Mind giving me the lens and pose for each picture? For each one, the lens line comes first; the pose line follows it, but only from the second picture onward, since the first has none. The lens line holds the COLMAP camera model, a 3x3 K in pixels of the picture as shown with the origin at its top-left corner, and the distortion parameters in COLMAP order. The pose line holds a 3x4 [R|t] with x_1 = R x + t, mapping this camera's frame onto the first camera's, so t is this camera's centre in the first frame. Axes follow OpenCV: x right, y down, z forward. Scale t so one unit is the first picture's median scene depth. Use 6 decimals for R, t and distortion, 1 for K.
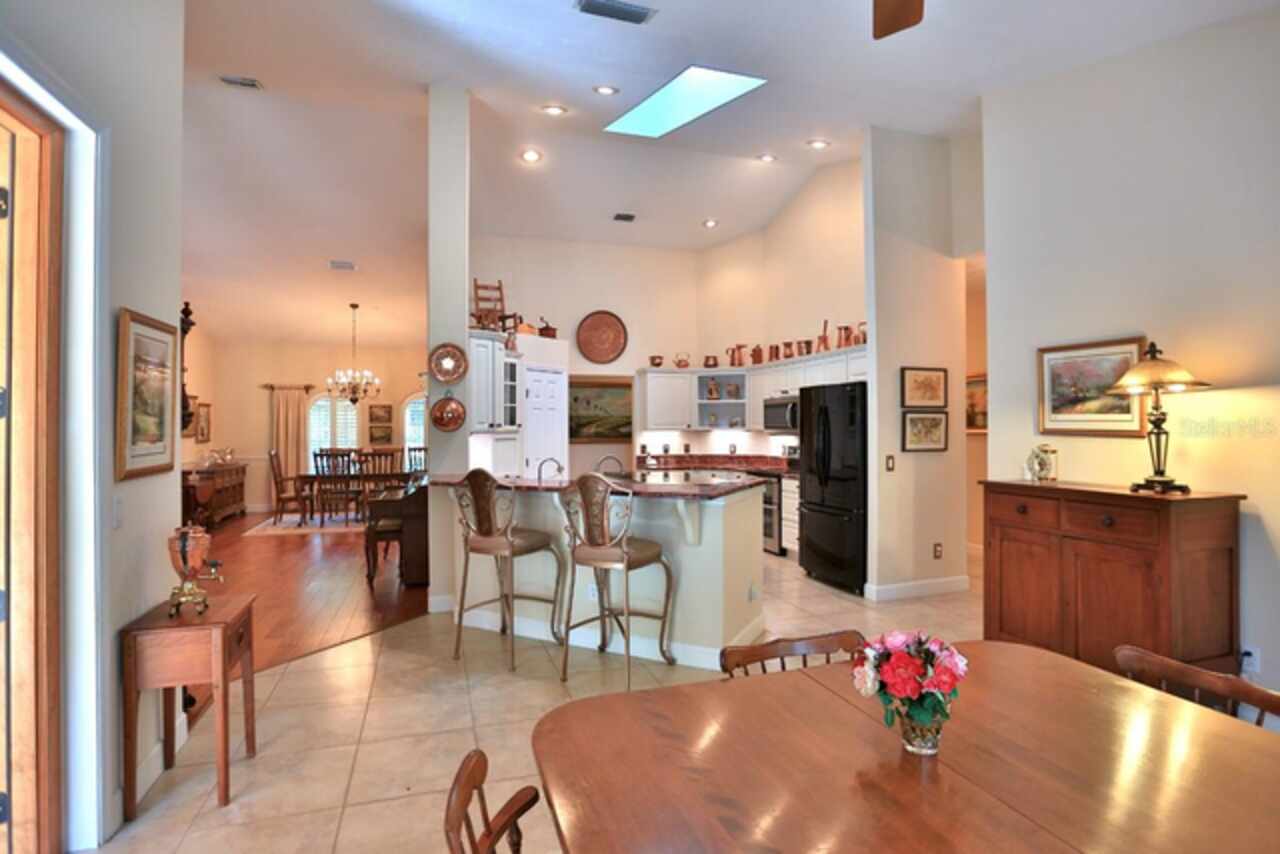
lens RADIAL K [[648.1, 0, 640.0], [0, 648.1, 427.0], [0, 0, 1]] dist [-0.023010, -0.000102]
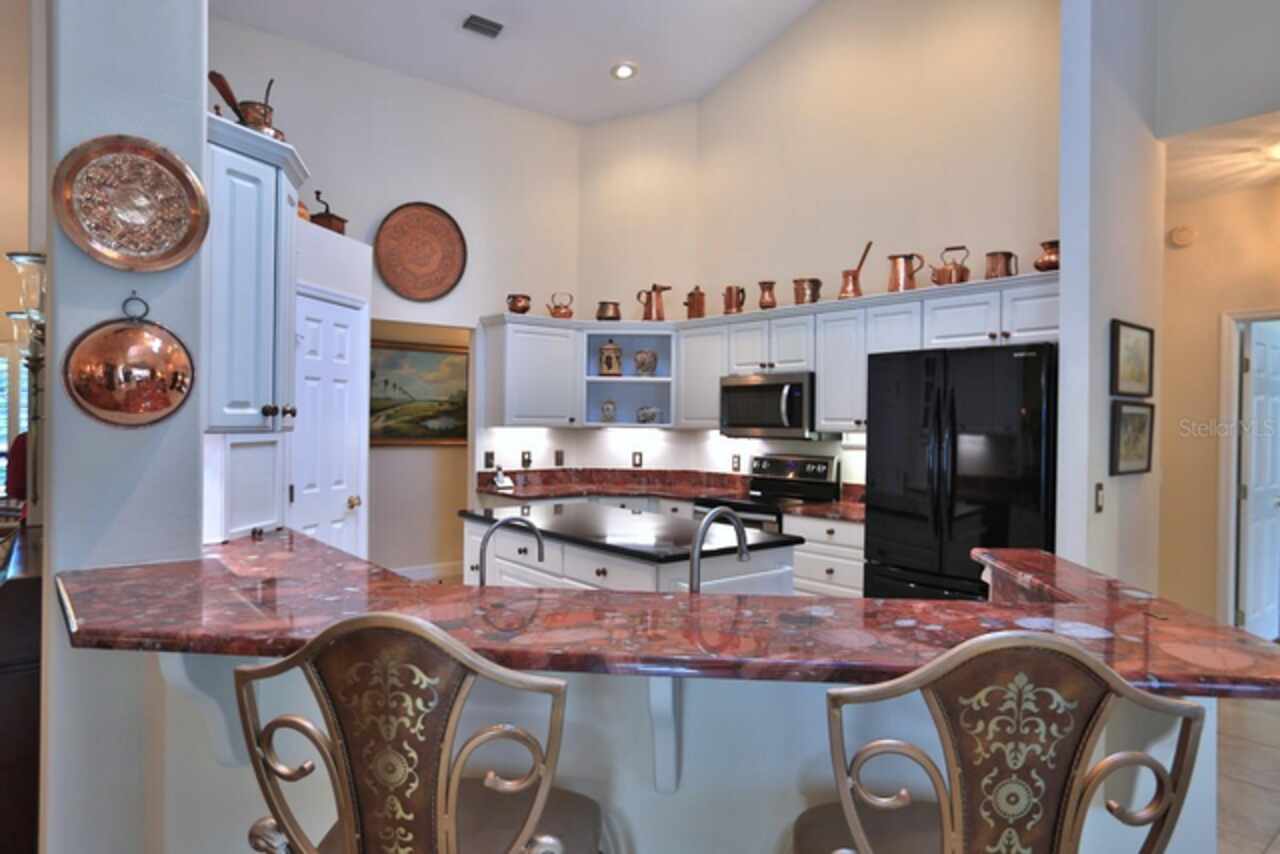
lens RADIAL K [[776.4, 0, 640.0], [0, 776.4, 427.0], [0, 0, 1]] dist [-0.027097, 0.000334]
pose [[0.932126, 0.013819, 0.361870, -0.119146], [-0.016474, 0.999855, 0.004252, 0.000850], [-0.361759, -0.009925, 0.932219, 0.335315]]
